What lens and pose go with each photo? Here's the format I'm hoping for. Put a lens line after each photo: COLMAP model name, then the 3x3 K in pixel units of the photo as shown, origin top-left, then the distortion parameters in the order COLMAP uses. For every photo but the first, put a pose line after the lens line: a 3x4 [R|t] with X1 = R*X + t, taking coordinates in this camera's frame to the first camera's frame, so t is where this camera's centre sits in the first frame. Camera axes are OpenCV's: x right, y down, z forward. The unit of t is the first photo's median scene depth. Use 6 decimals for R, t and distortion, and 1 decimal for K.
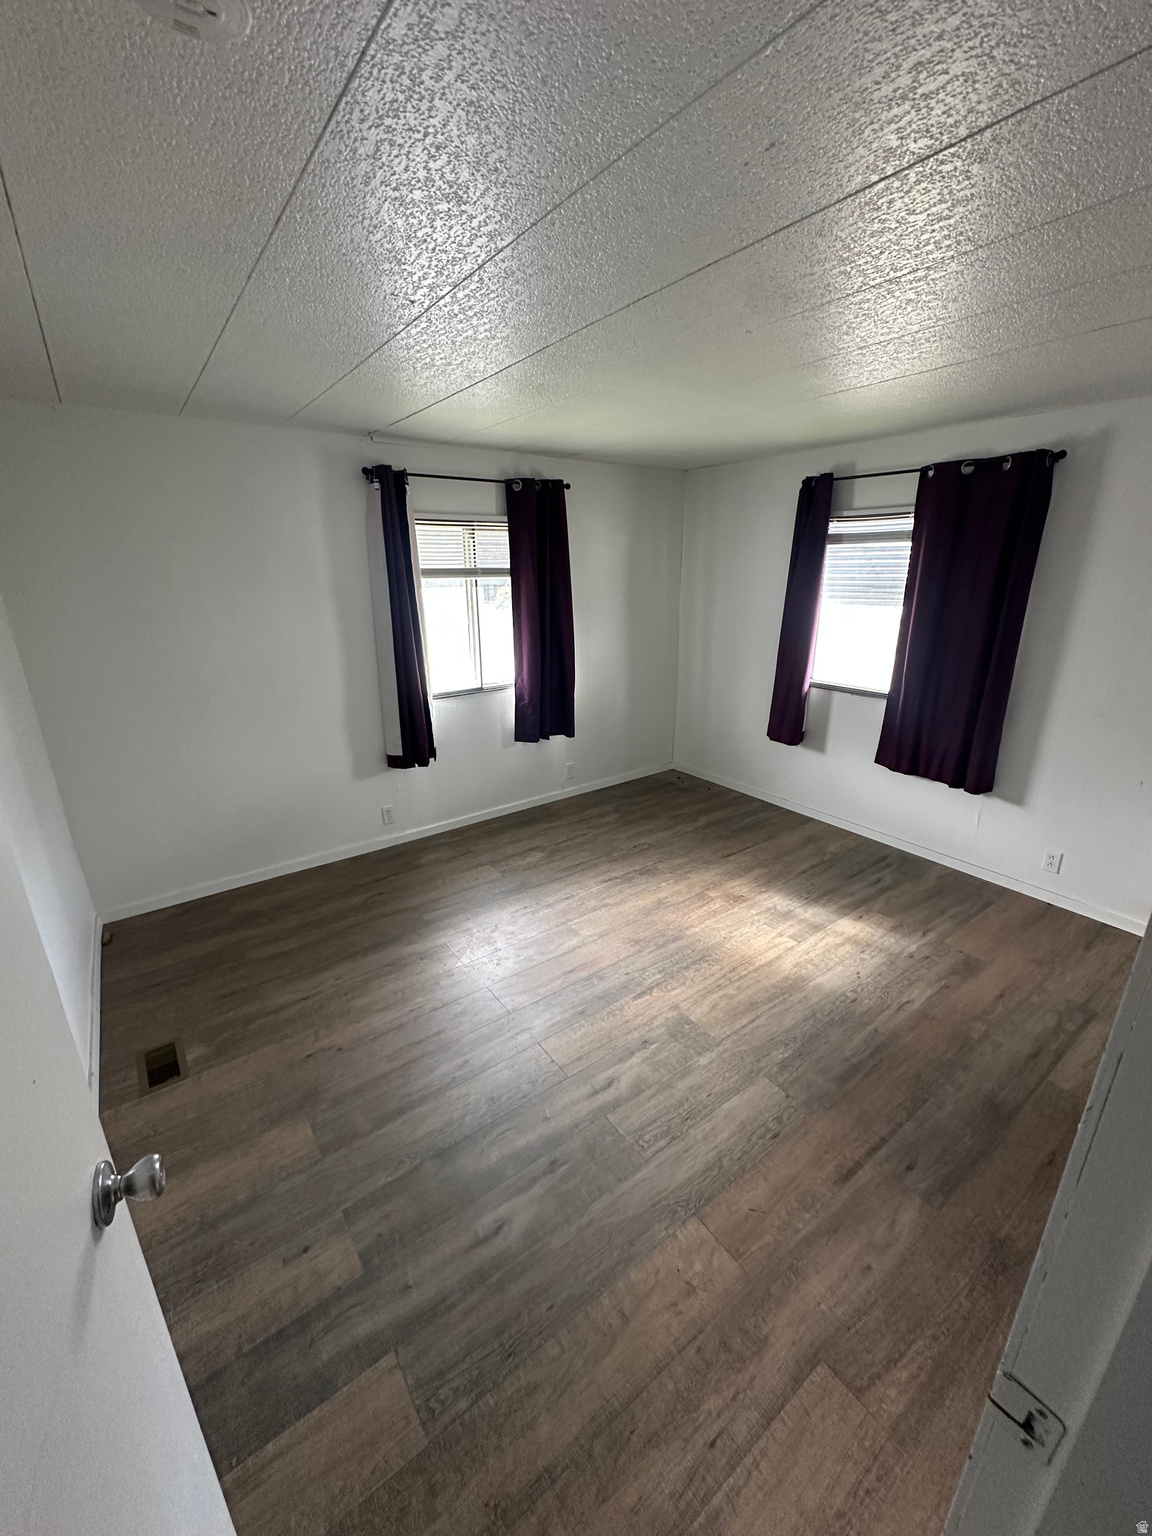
lens RADIAL K [[614.8, 0, 578.6], [0, 614.8, 767.9], [0, 0, 1]] dist [-0.001627, 0.000371]
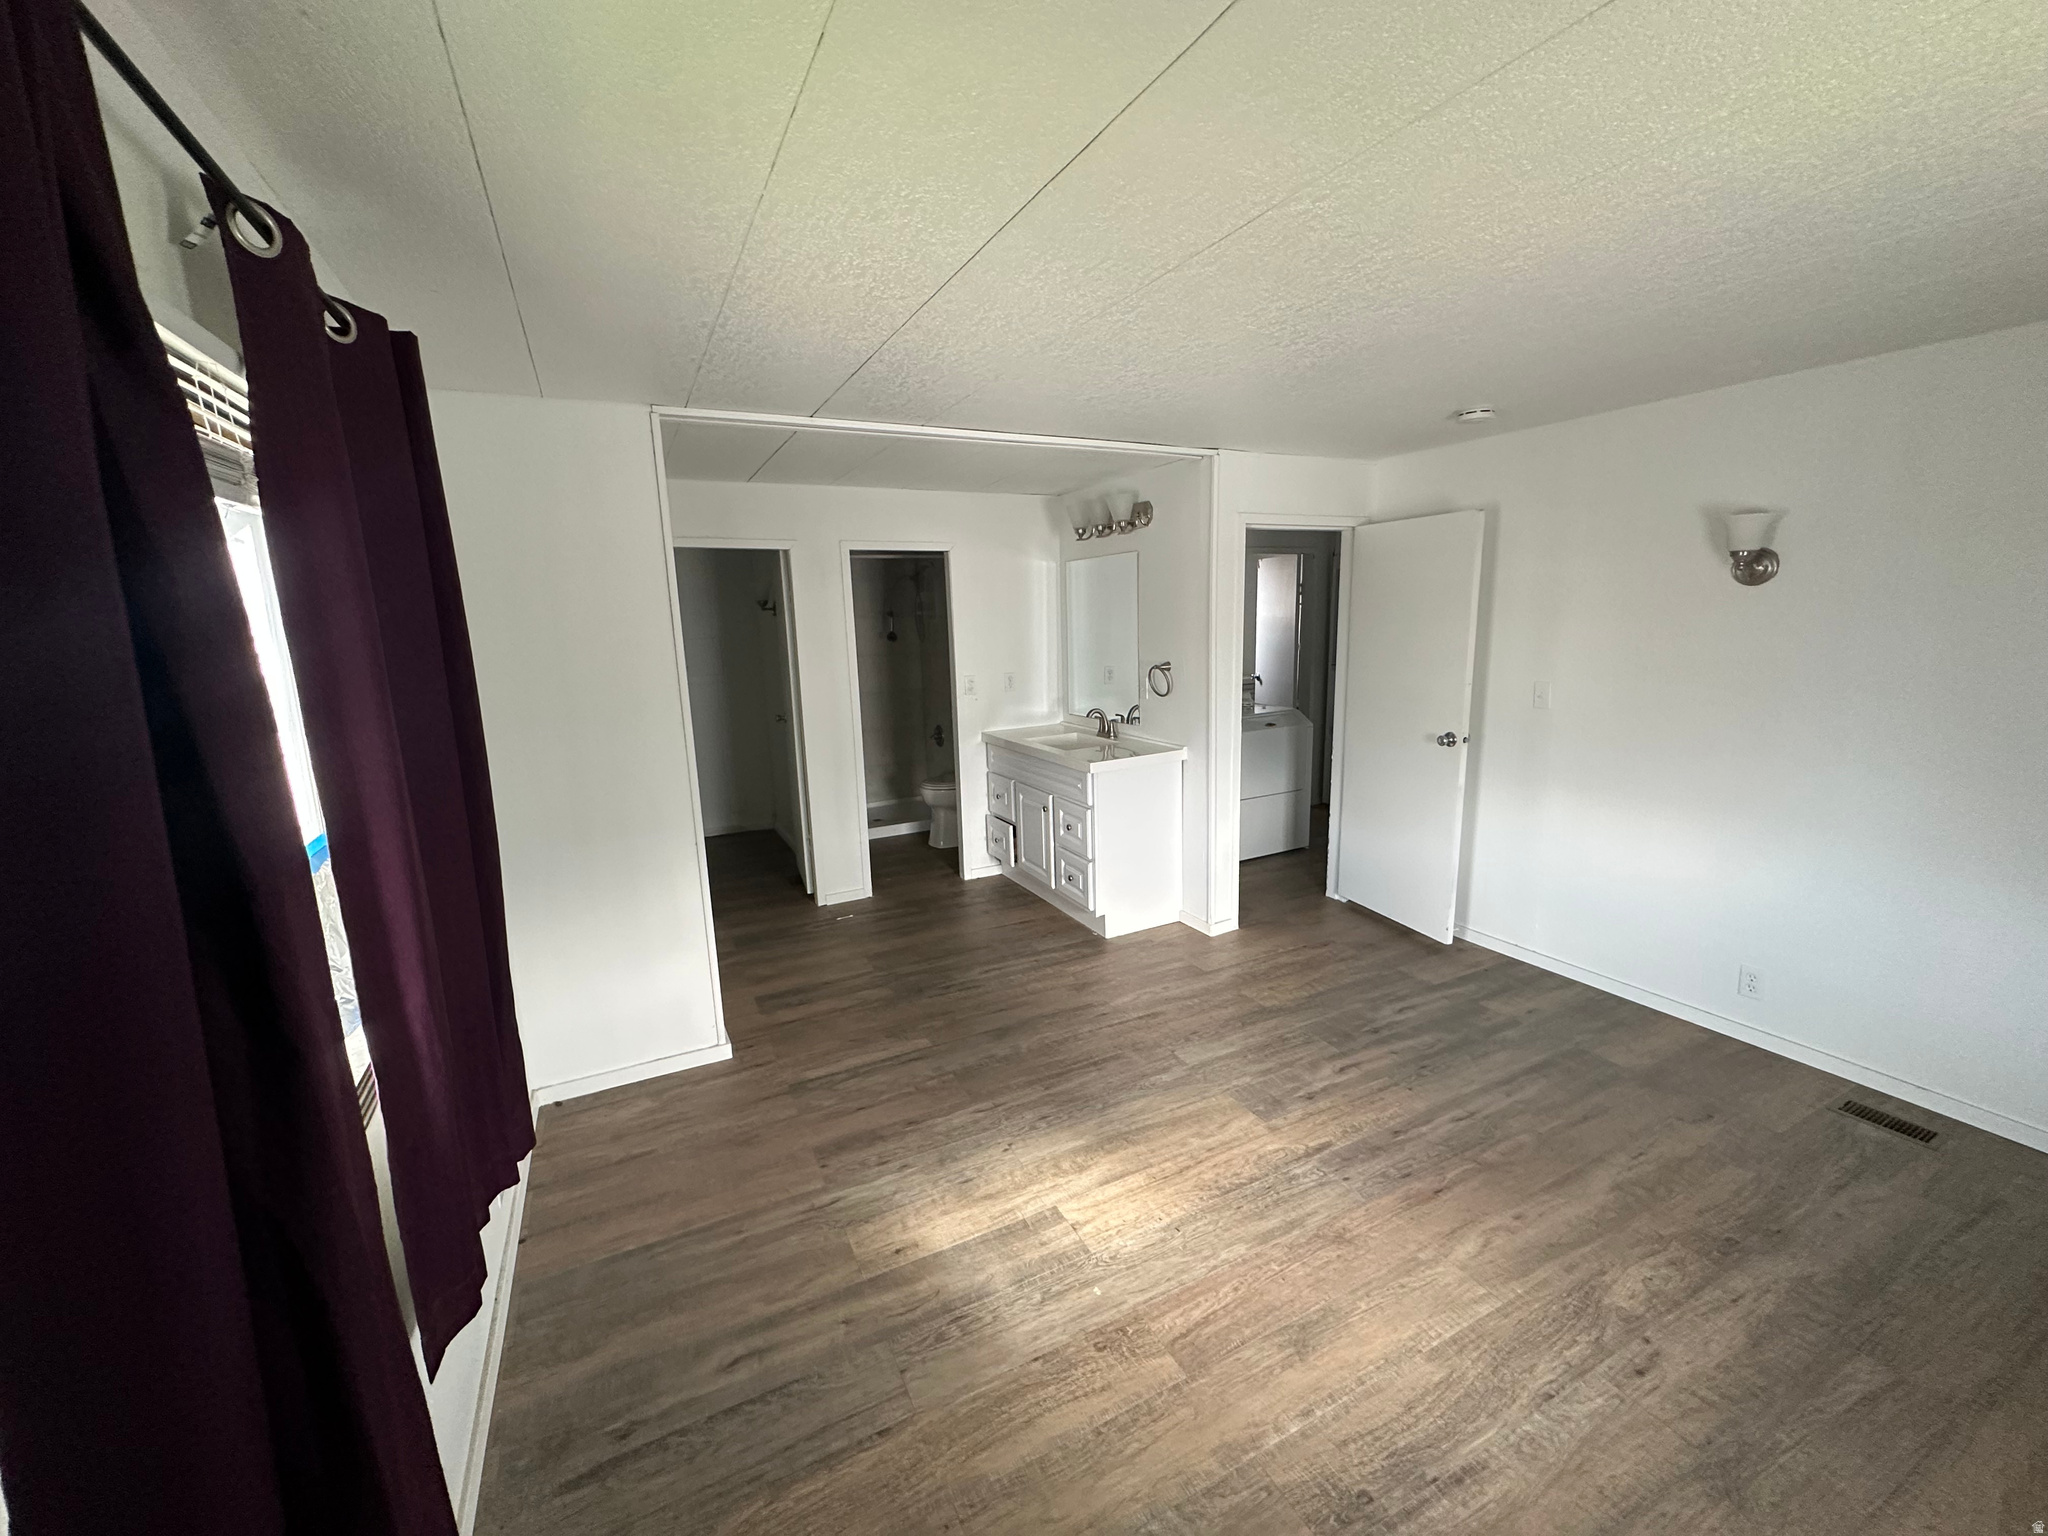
lens RADIAL K [[819.7, 0, 1024.7], [0, 819.7, 760.1], [0, 0, 1]] dist [-0.001627, 0.000371]
pose [[-0.985382, 0.002411, 0.170341, 0.230153], [0.084994, 0.873523, 0.479305, -0.438604], [-0.147641, 0.486776, -0.860959, 1.358253]]
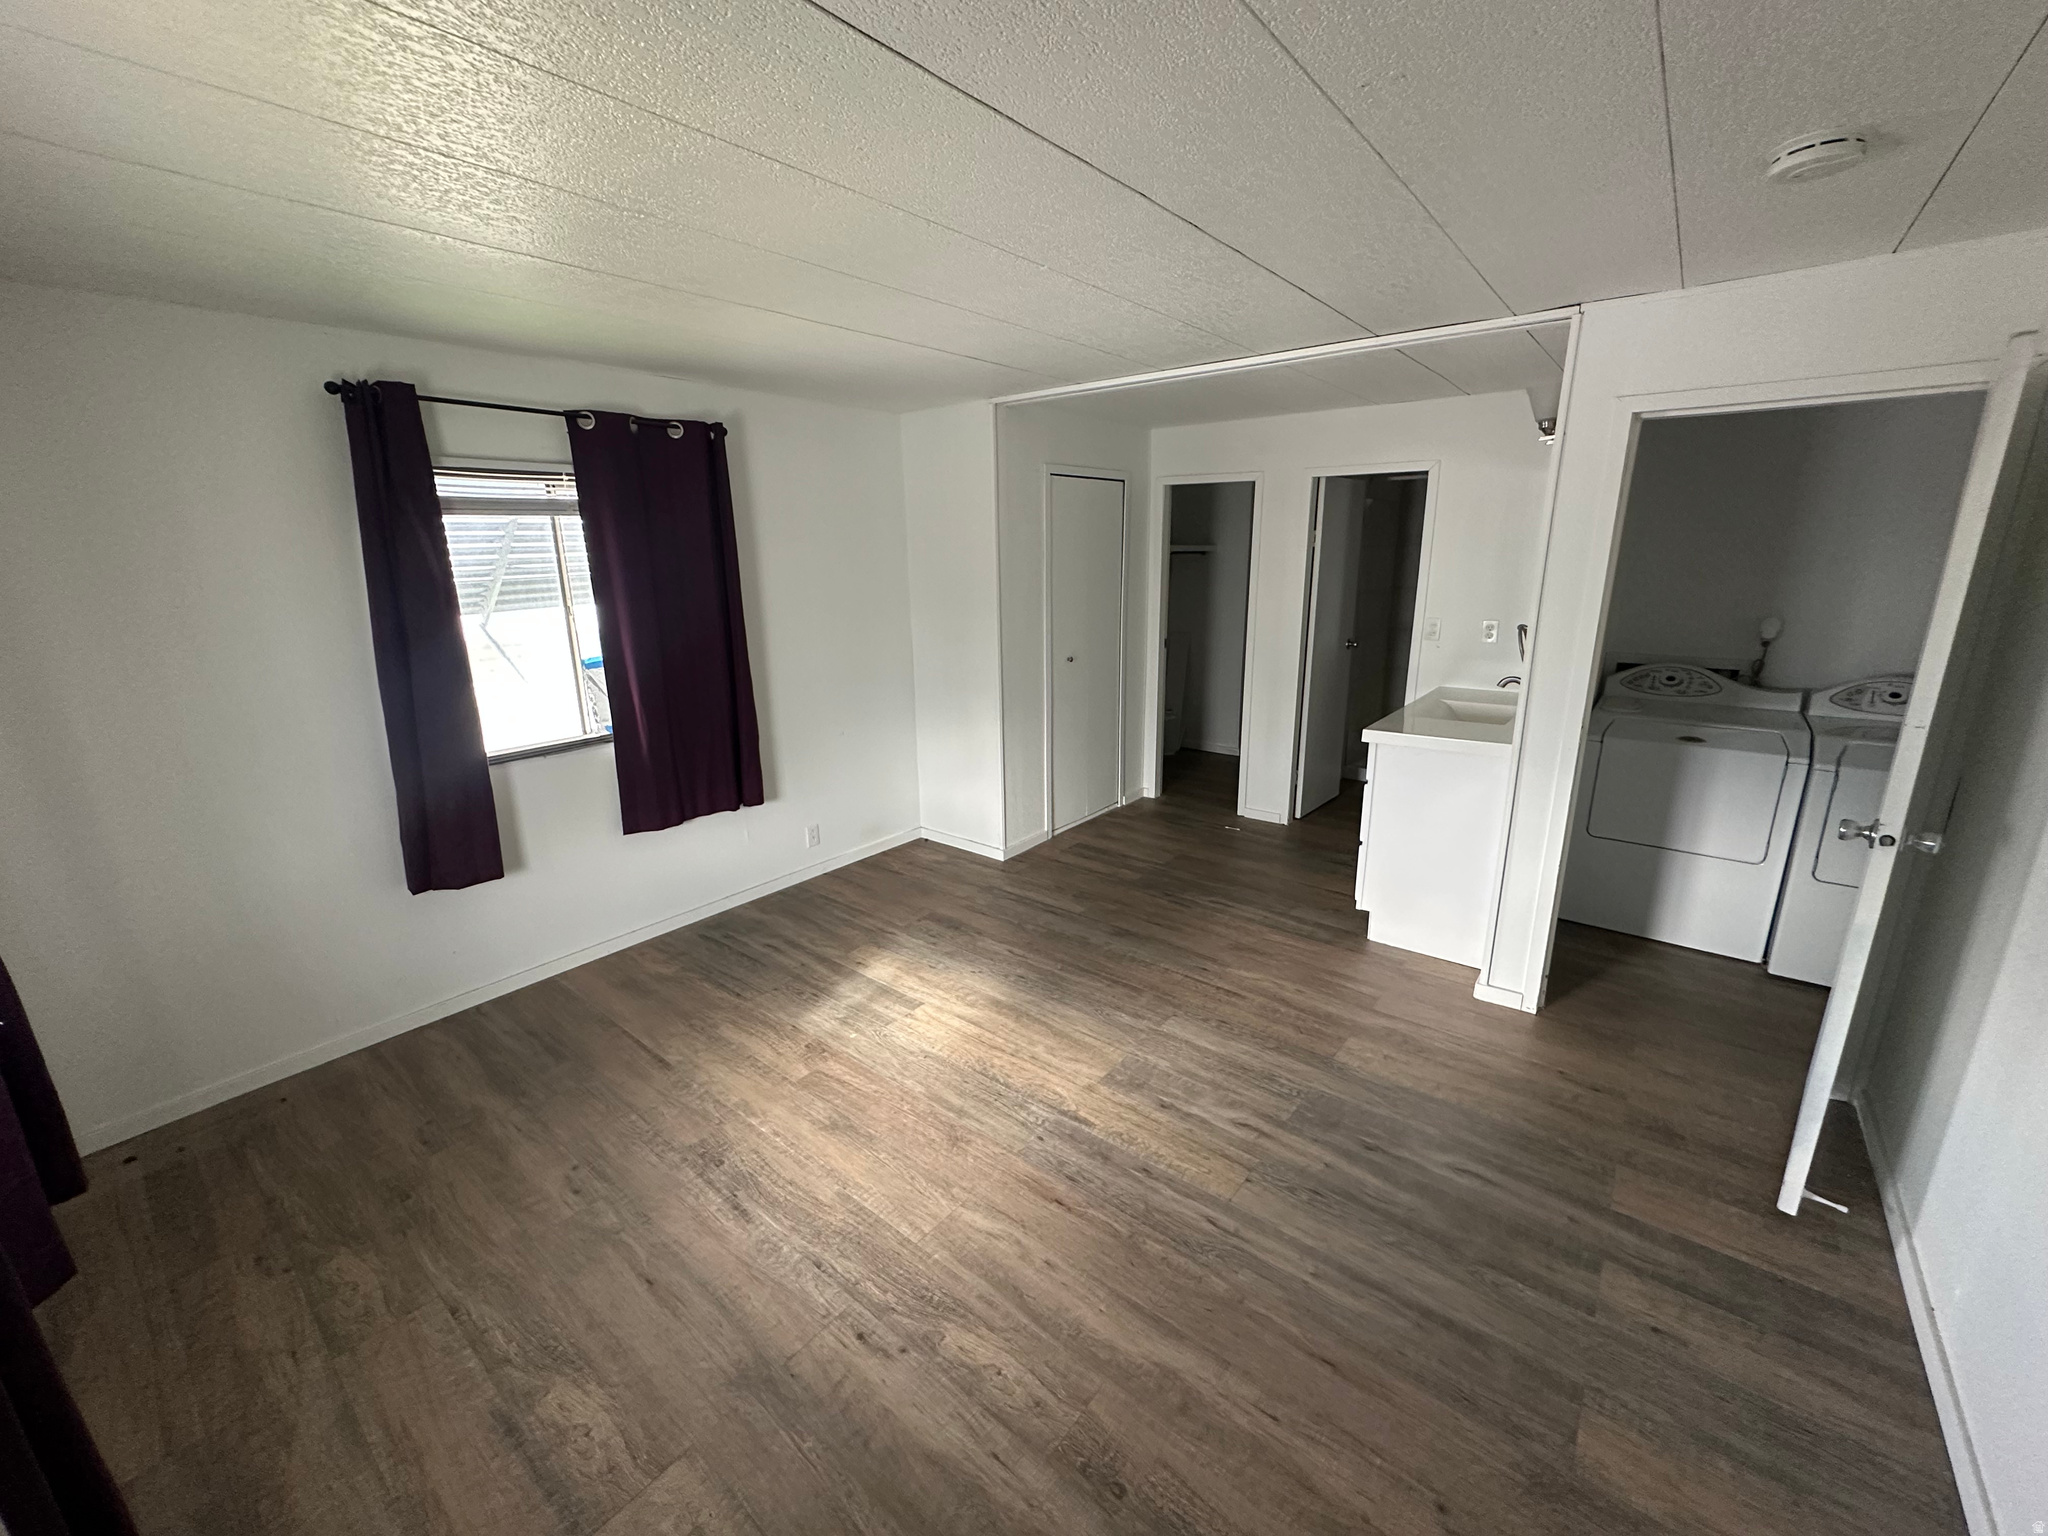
lens RADIAL K [[819.7, 0, 1022.4], [0, 819.7, 765.3], [0, 0, 1]] dist [-0.001627, 0.000371]
pose [[-0.253005, -0.241015, 0.936963, -0.554361], [0.324641, 0.891171, 0.316897, -0.267056], [-0.911371, 0.384353, -0.147227, 0.846958]]
